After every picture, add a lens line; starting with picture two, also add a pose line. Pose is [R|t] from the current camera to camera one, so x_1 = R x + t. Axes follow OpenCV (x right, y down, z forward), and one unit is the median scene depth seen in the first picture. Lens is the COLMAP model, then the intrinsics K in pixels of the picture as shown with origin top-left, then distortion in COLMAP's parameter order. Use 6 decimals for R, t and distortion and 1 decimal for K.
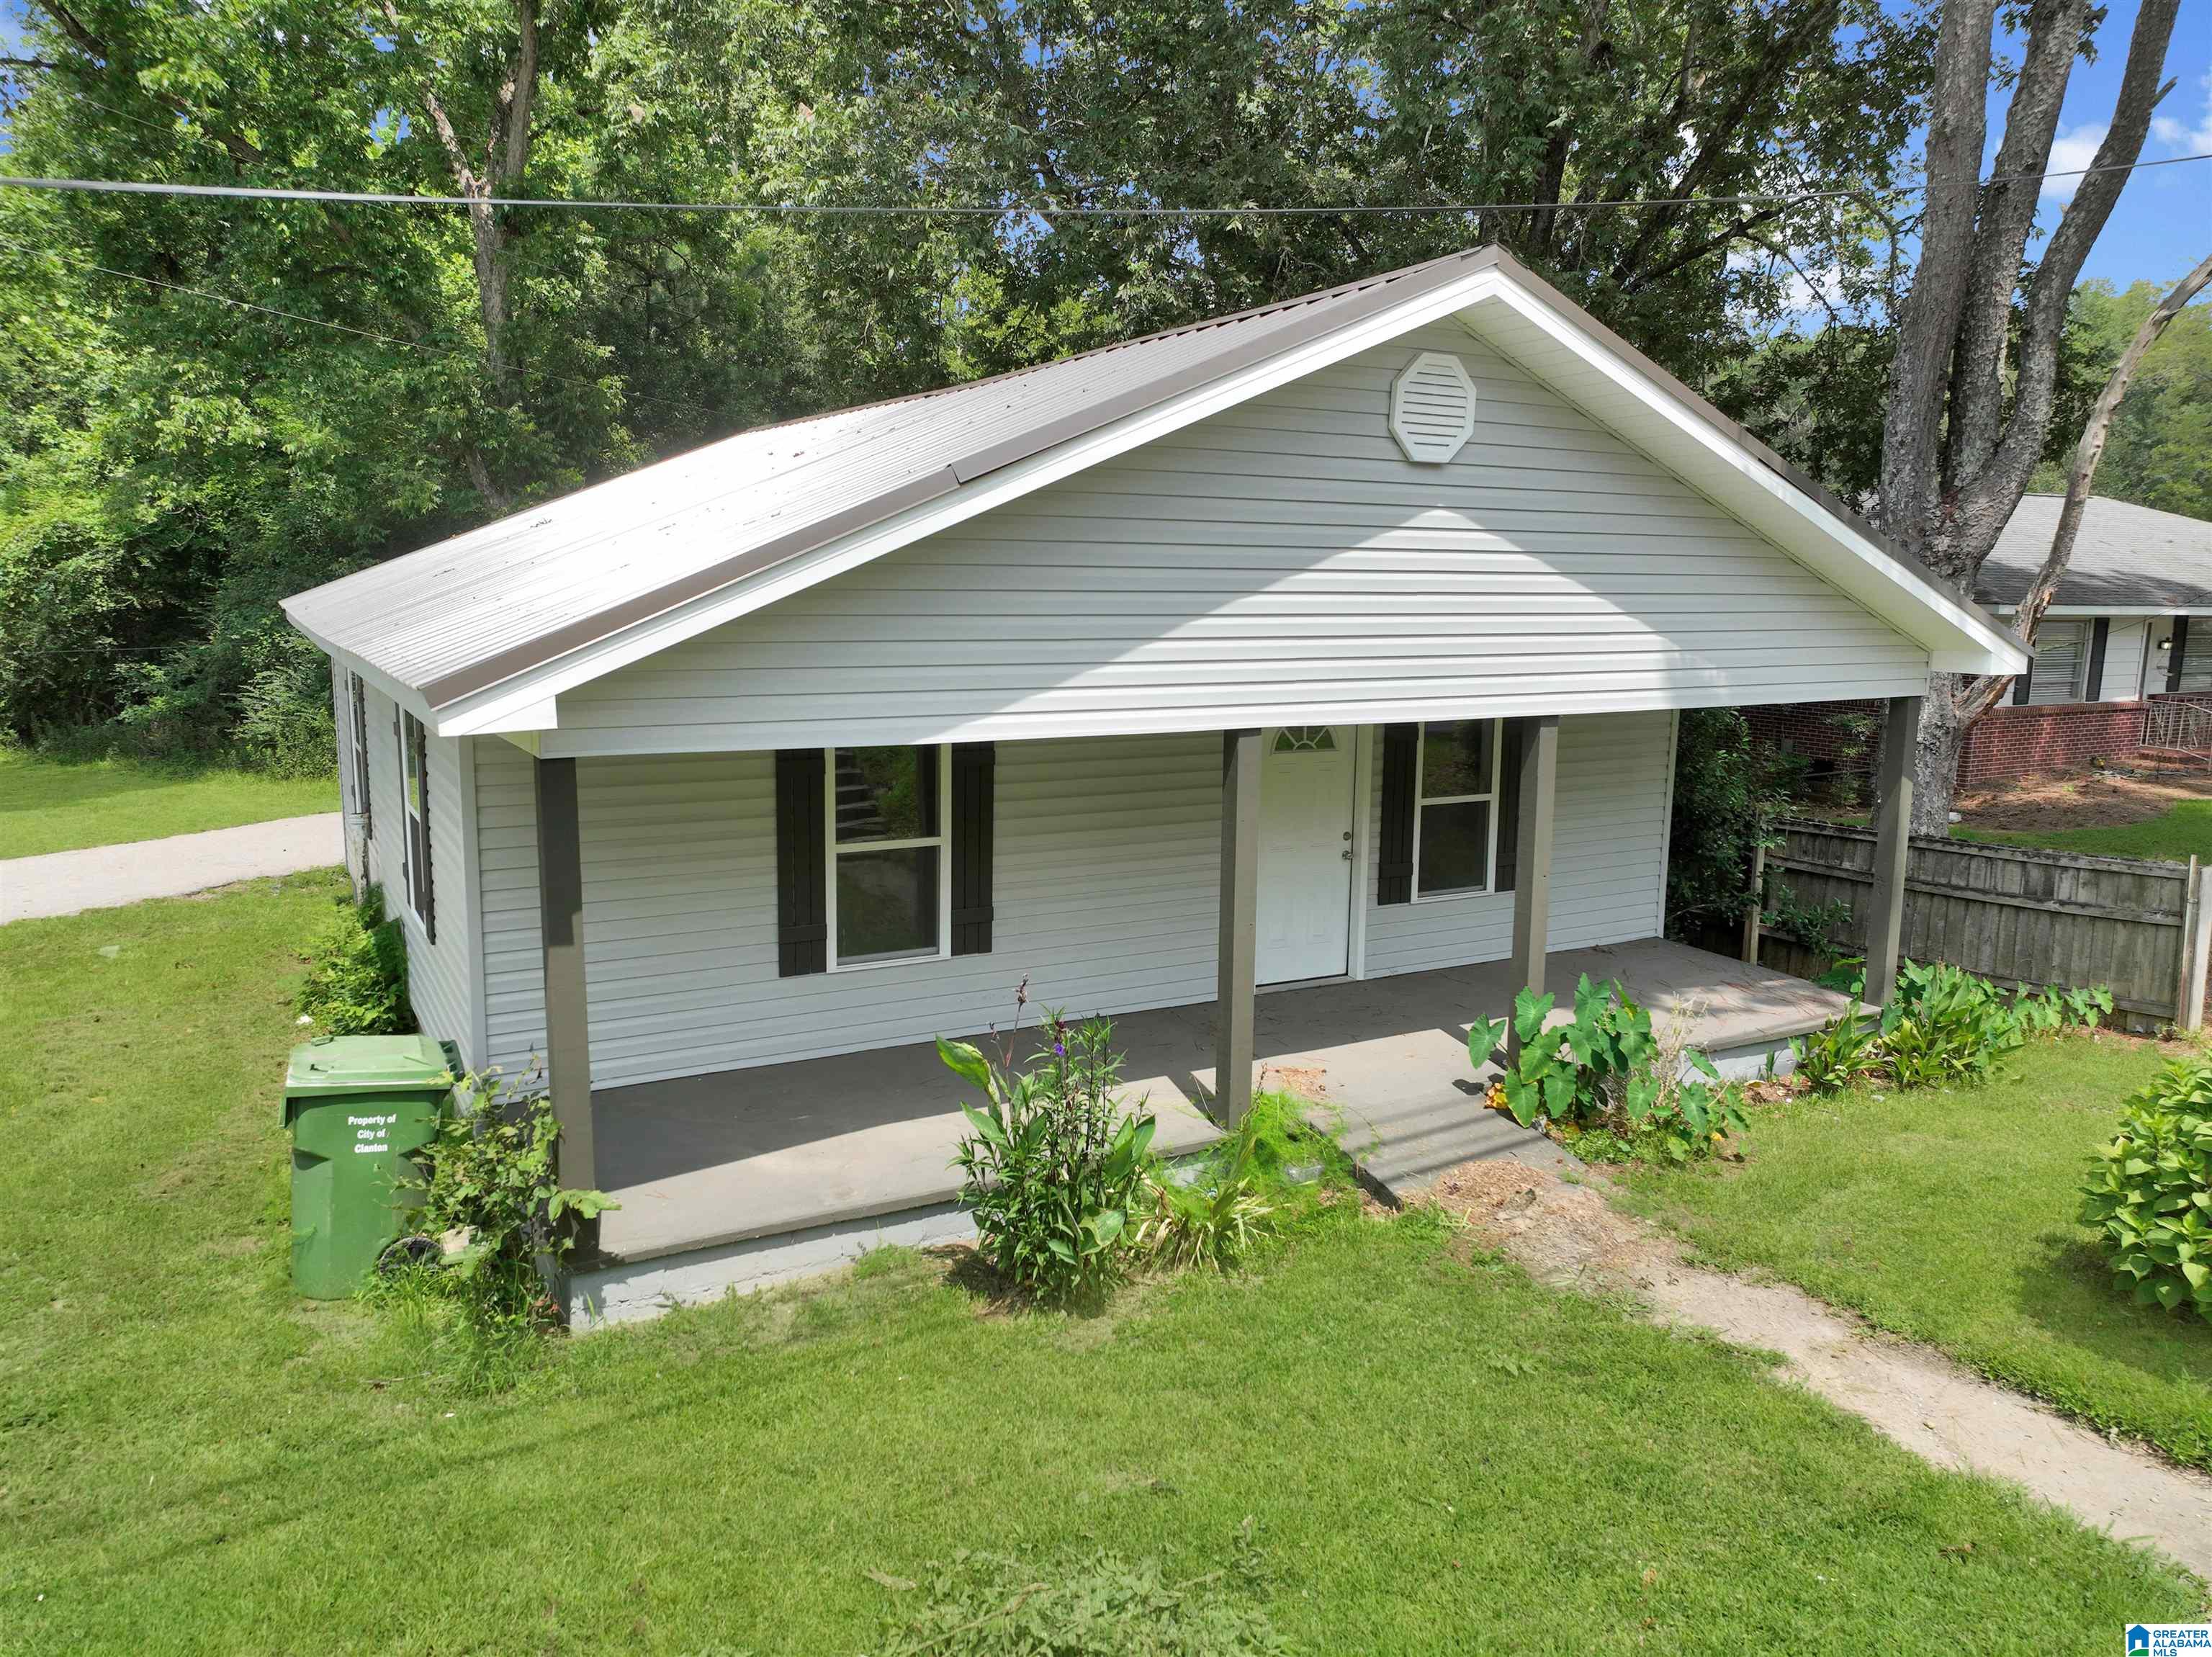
lens RADIAL K [[1558.0, 0, 1106.0], [0, 1558.0, 828.5], [0, 0, 1]] dist [-0.002604, 0.026367]
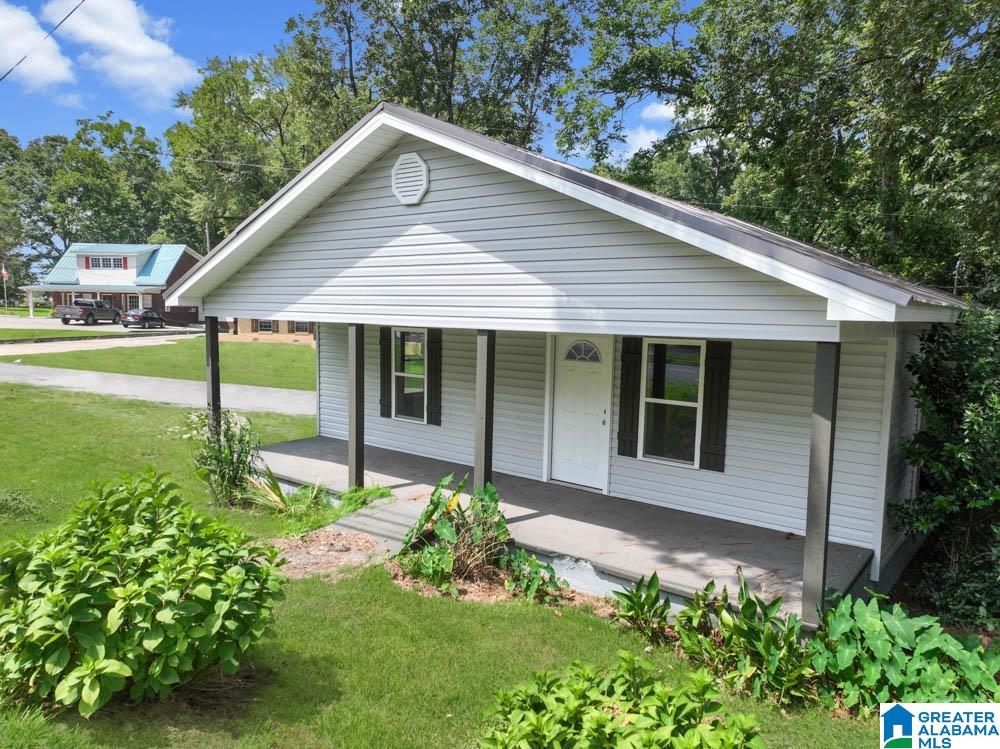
lens RADIAL K [[710.5, 0, 500.0], [0, 710.5, 374.5], [0, 0, 1]] dist [-0.002298, 0.000576]
pose [[0.370223, 0.076631, -0.925777, 0.995609], [-0.167629, 0.985743, 0.014559, -0.033347], [0.913693, 0.149797, 0.377790, 0.662109]]
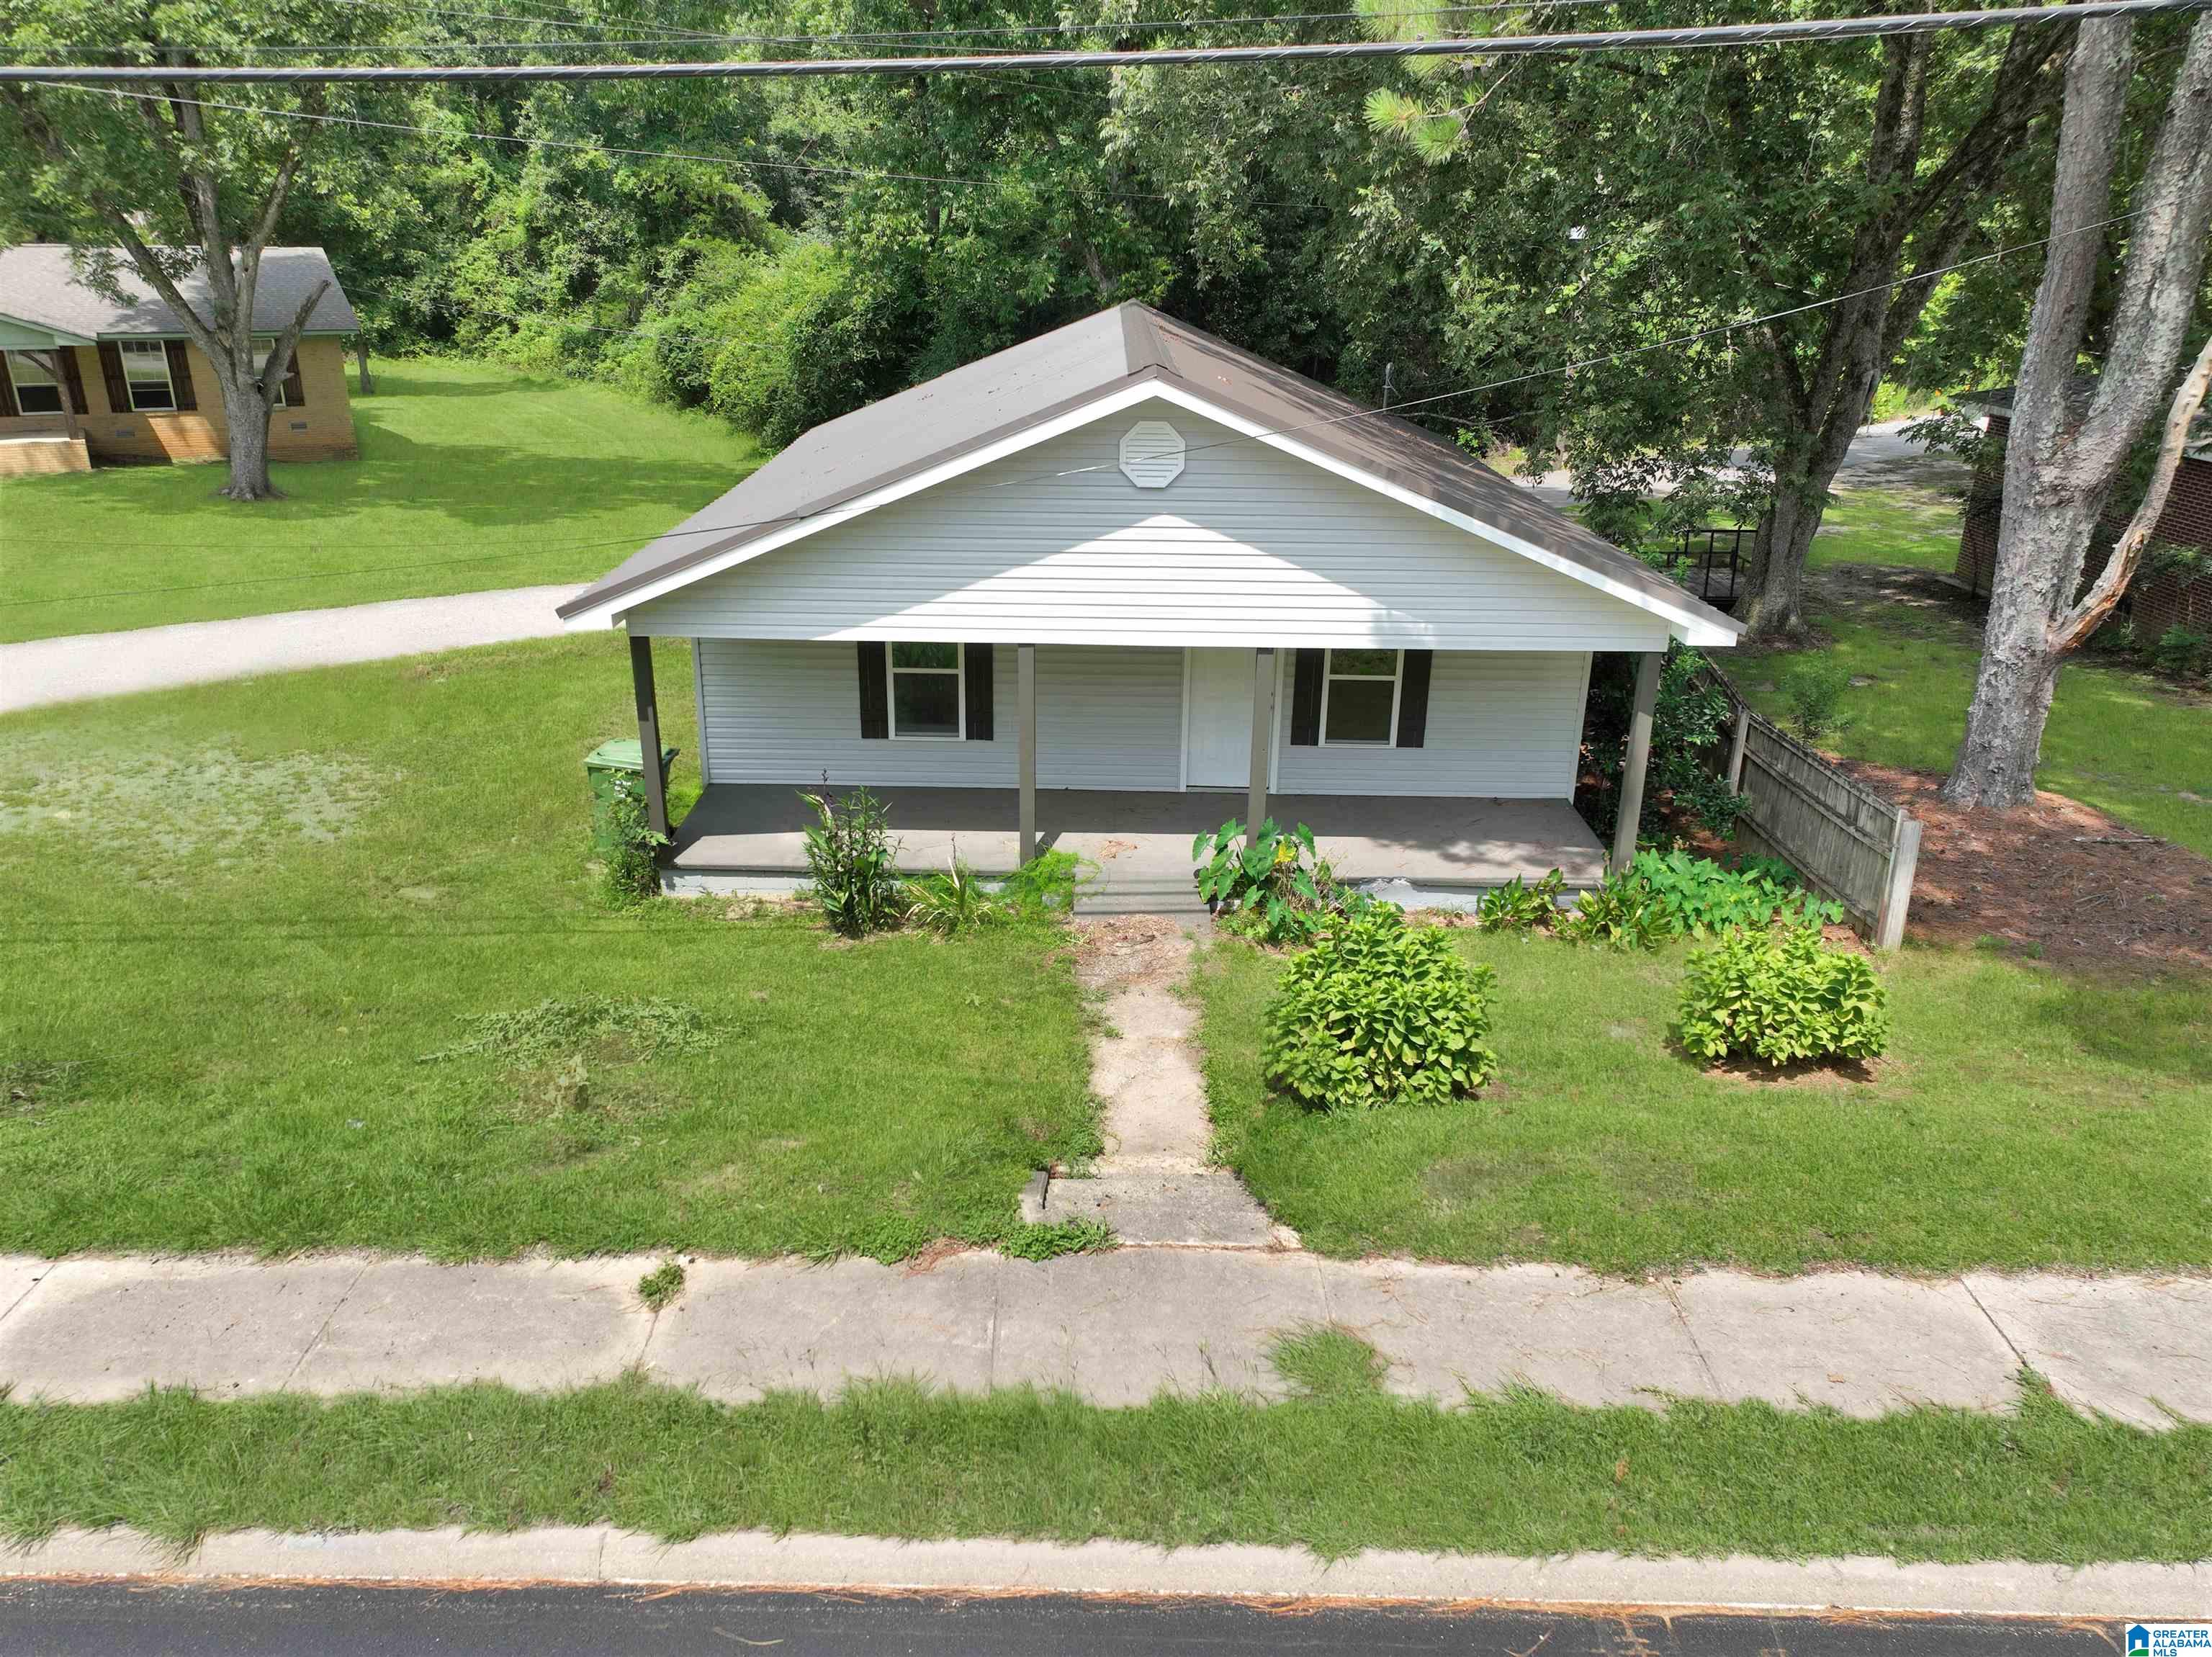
lens RADIAL K [[1558.0, 0, 1106.0], [0, 1558.0, 828.5], [0, 0, 1]] dist [-0.002604, 0.026367]
pose [[0.868080, 0.180166, -0.462577, 0.820913], [-0.085155, 0.972048, 0.218793, -0.203743], [0.489067, -0.150539, 0.859158, -0.377219]]
